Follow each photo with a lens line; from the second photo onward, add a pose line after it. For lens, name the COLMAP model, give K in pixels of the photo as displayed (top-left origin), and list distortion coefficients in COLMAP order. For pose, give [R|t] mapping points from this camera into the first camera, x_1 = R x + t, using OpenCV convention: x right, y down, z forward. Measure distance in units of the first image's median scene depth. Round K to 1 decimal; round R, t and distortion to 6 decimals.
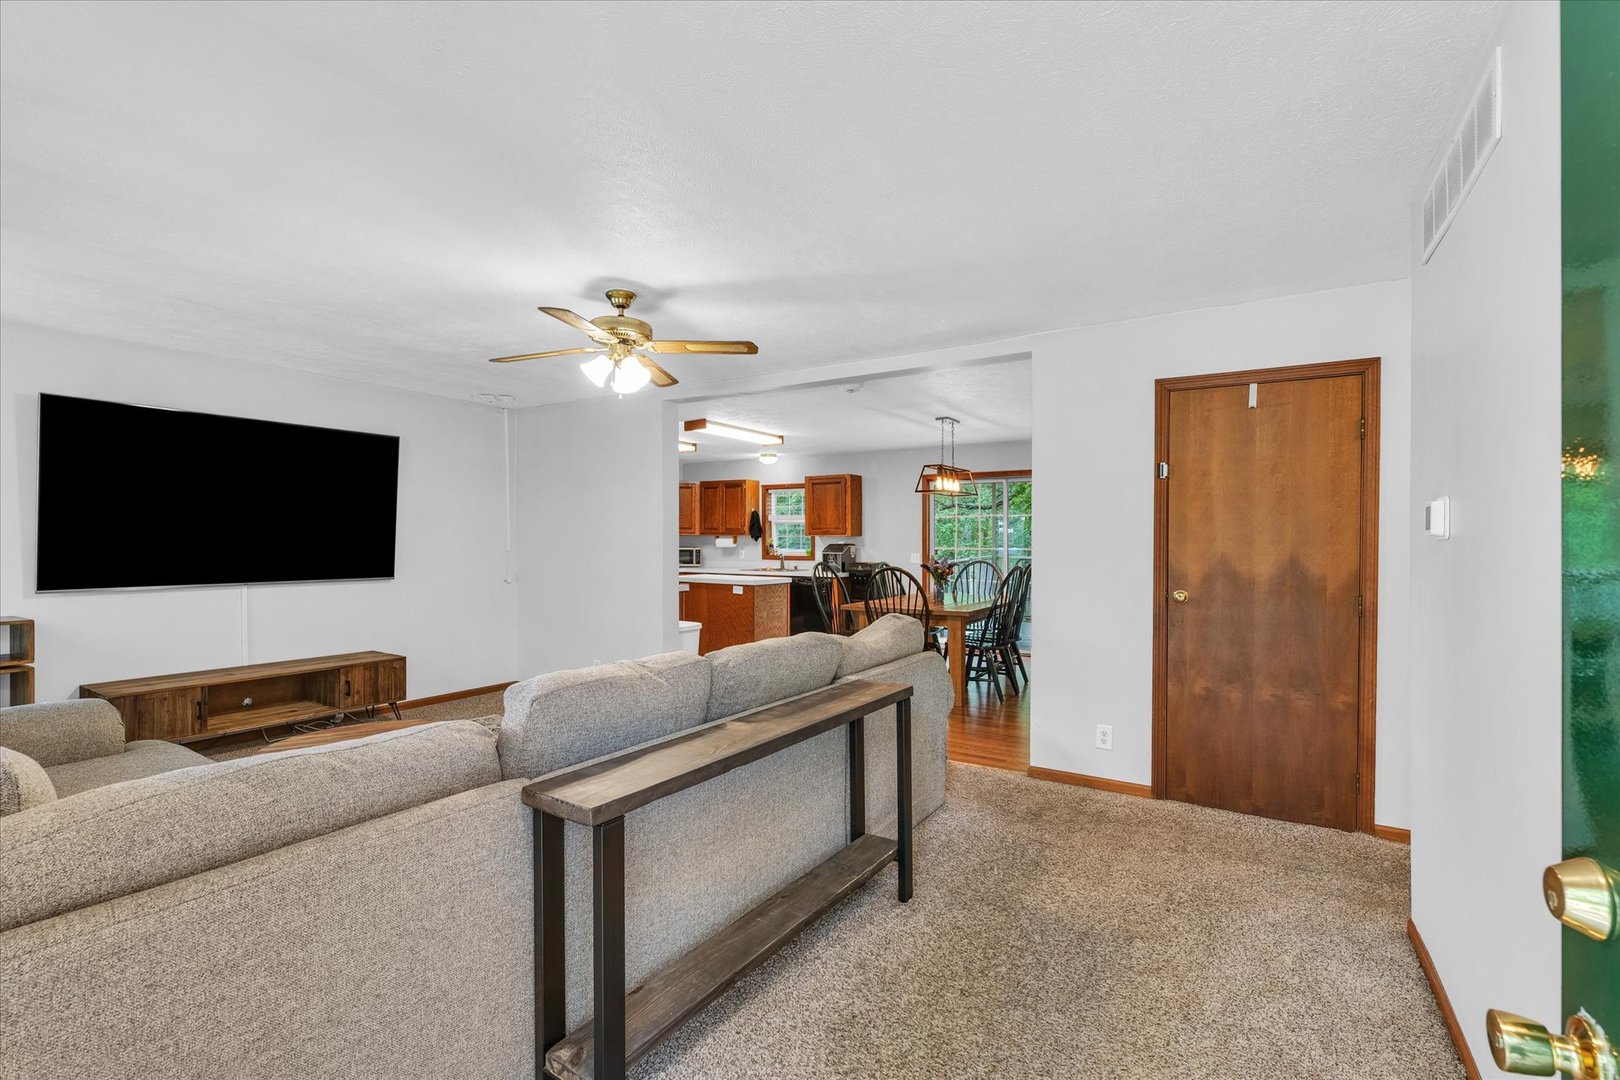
lens RADIAL K [[724.4, 0, 769.7], [0, 724.4, 539.7], [0, 0, 1]] dist [0.011634, -0.000086]
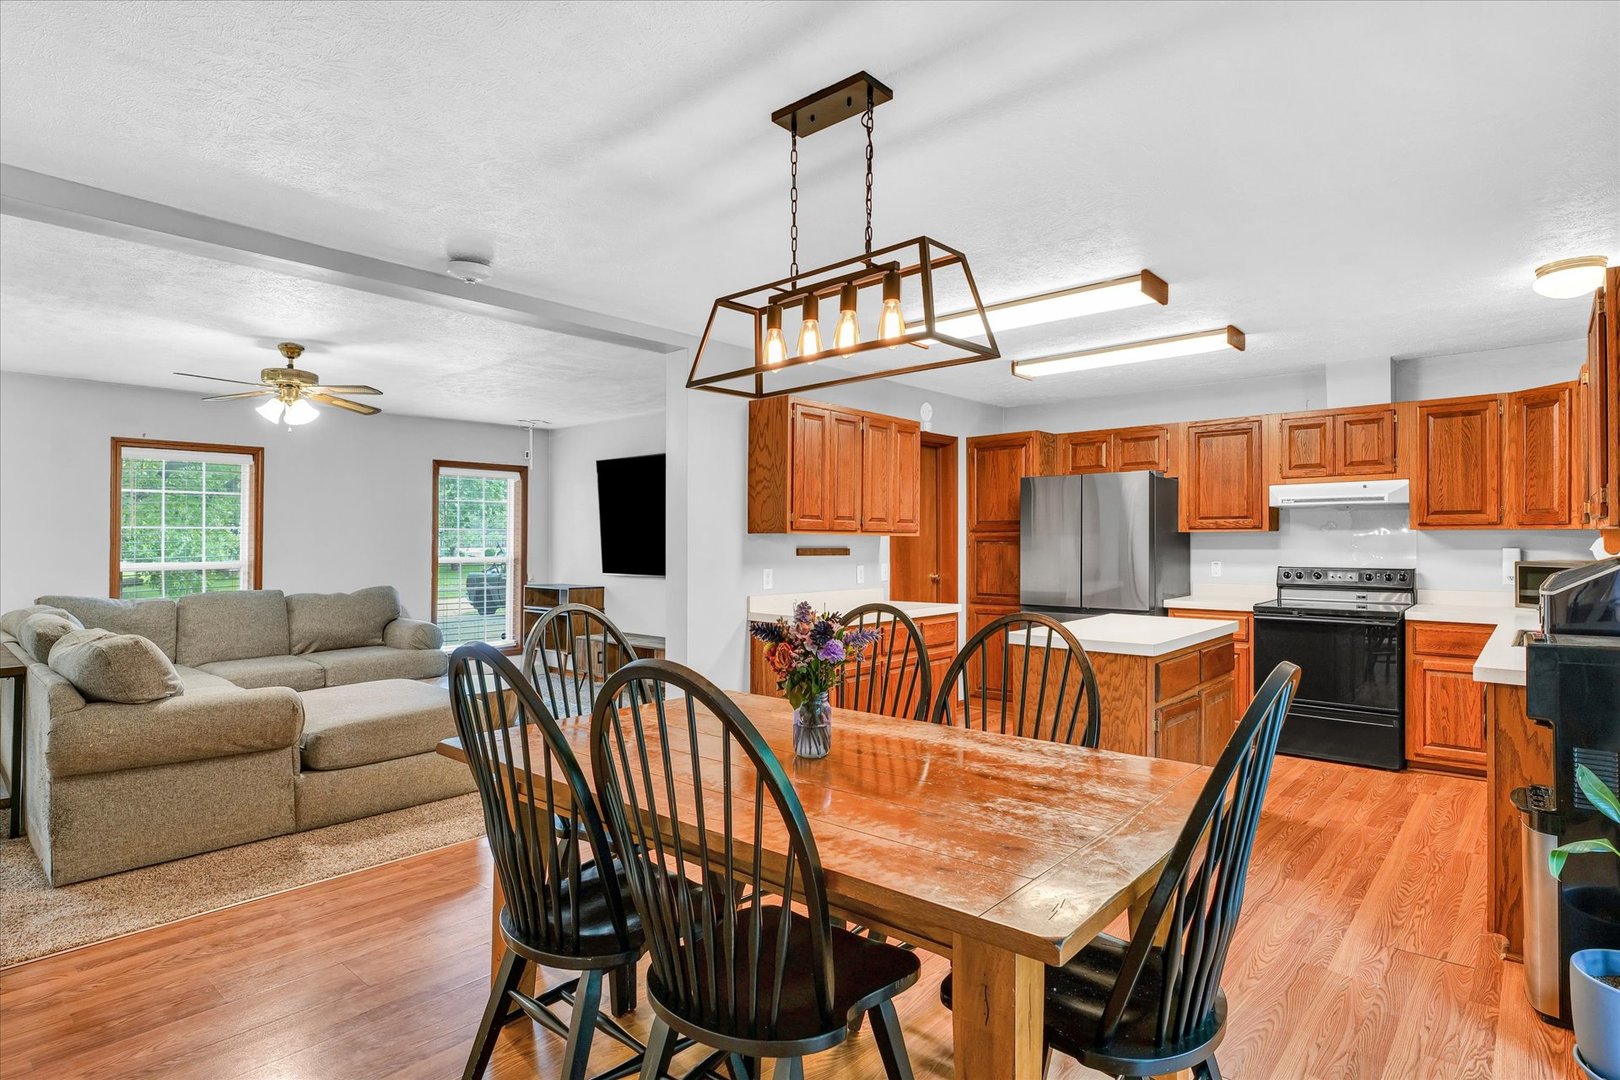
lens RADIAL K [[856.9, 0, 829.6], [0, 856.9, 527.4], [0, 0, 1]] dist [-0.001671, -0.000568]
pose [[-0.115153, -0.019015, -0.993166, 0.422568], [0.002069, 0.999810, -0.019382, 0.000731], [0.993346, -0.004287, -0.115092, 0.770038]]
